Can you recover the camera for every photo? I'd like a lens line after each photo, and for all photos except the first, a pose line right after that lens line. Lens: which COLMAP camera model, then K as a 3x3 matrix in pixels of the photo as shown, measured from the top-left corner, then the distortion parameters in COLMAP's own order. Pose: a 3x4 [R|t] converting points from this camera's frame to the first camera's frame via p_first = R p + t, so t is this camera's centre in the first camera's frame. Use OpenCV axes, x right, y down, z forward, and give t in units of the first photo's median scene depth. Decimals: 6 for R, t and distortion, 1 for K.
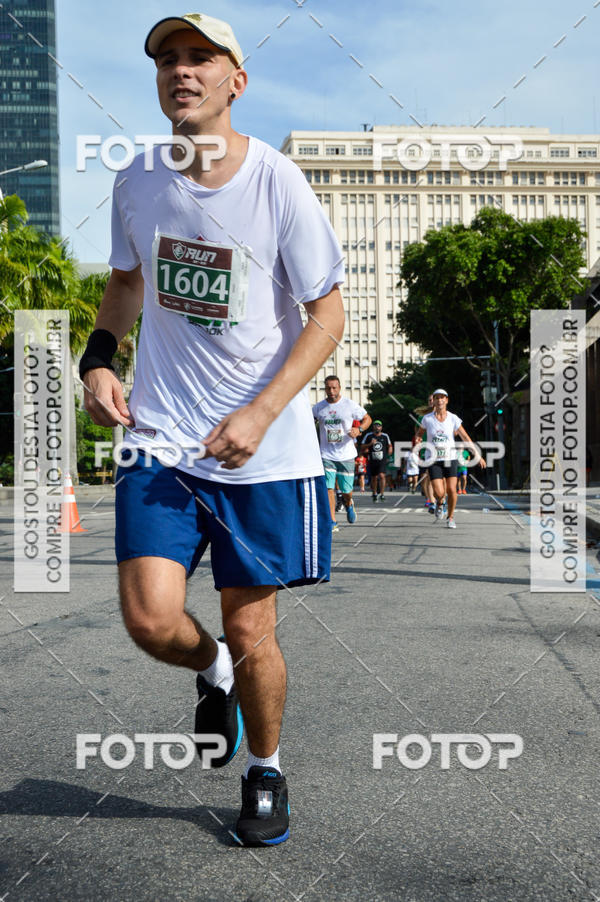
lens RADIAL K [[3745.5, 0, 301.9], [0, 3745.5, 405.2], [0, 0, 1]] dist [0.365605, 1.220370]
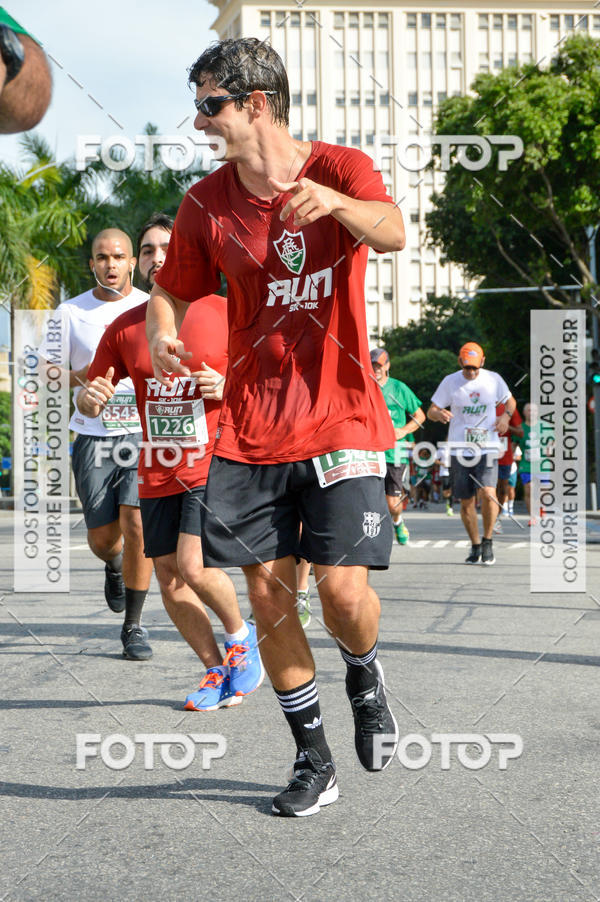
lens RADIAL K [[4423.3, 0, 320.0], [0, 4423.3, 421.9], [0, 0, 1]] dist [0.390707, 1.004643]
pose [[0.999870, 0.003699, 0.015664, -0.002448], [-0.003810, 0.999968, 0.007076, 0.003747], [-0.015637, -0.007135, 0.999852, 0.295679]]
